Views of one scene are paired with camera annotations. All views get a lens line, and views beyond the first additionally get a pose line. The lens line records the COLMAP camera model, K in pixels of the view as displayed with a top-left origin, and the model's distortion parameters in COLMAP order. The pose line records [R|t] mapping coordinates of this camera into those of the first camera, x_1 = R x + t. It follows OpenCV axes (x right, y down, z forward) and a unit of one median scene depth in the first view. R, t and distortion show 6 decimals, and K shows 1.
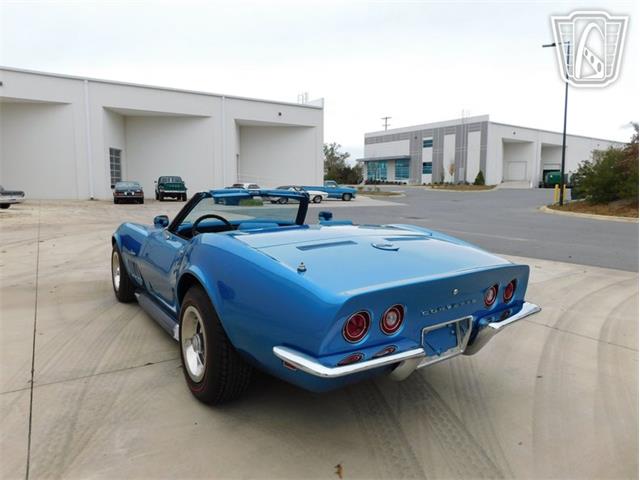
lens RADIAL K [[422.8, 0, 316.2], [0, 422.8, 241.5], [0, 0, 1]] dist [-0.070608, 0.052492]
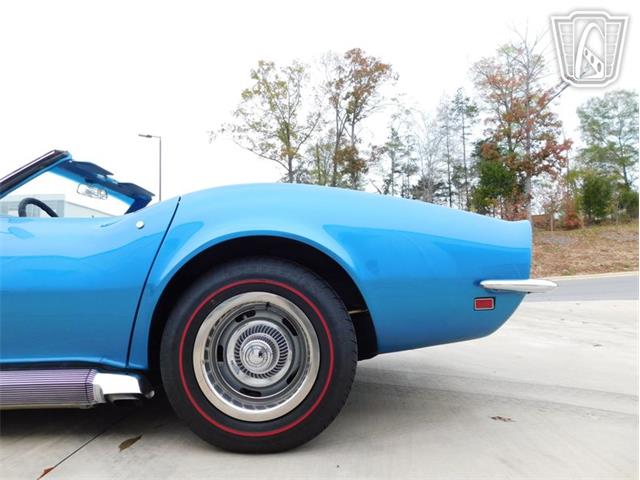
lens RADIAL K [[422.8, 0, 317.9], [0, 422.8, 242.3], [0, 0, 1]] dist [-0.070608, 0.052492]
pose [[0.566311, 0.049930, 0.822678, -0.045951], [0.116930, 0.983199, -0.140165, 0.011129], [-0.815855, 0.175573, 0.550958, 0.035441]]
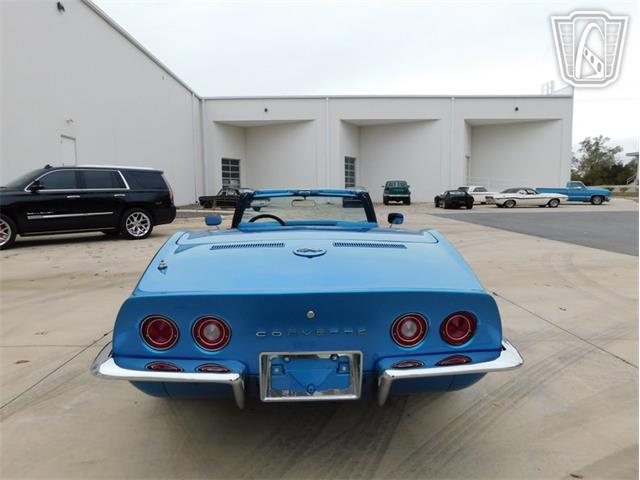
lens RADIAL K [[422.8, 0, 312.4], [0, 422.8, 238.7], [0, 0, 1]] dist [-0.070608, 0.052492]
pose [[0.842446, 0.040543, -0.537252, 0.037453], [-0.049332, 0.998780, -0.001984, -0.000753], [0.536517, 0.028175, 0.843419, 0.017770]]
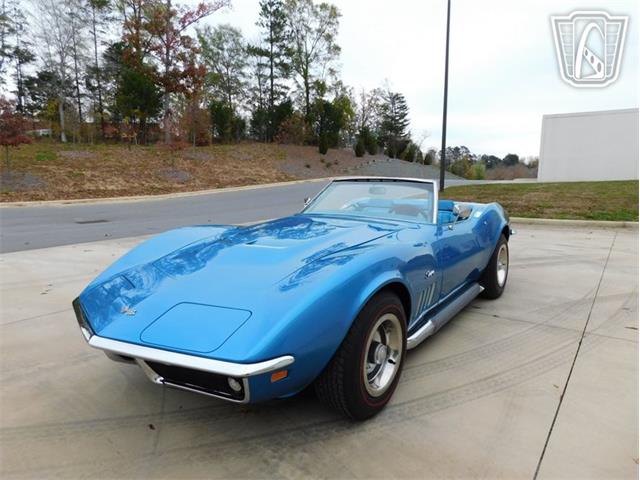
lens RADIAL K [[421.7, 0, 319.3], [0, 421.7, 236.8], [0, 0, 1]] dist [-0.067141, 0.050882]
pose [[-0.335504, -0.147968, 0.930345, -0.103187], [0.109132, 0.974833, 0.194399, -0.019081], [-0.935696, 0.166753, -0.310912, 0.139603]]
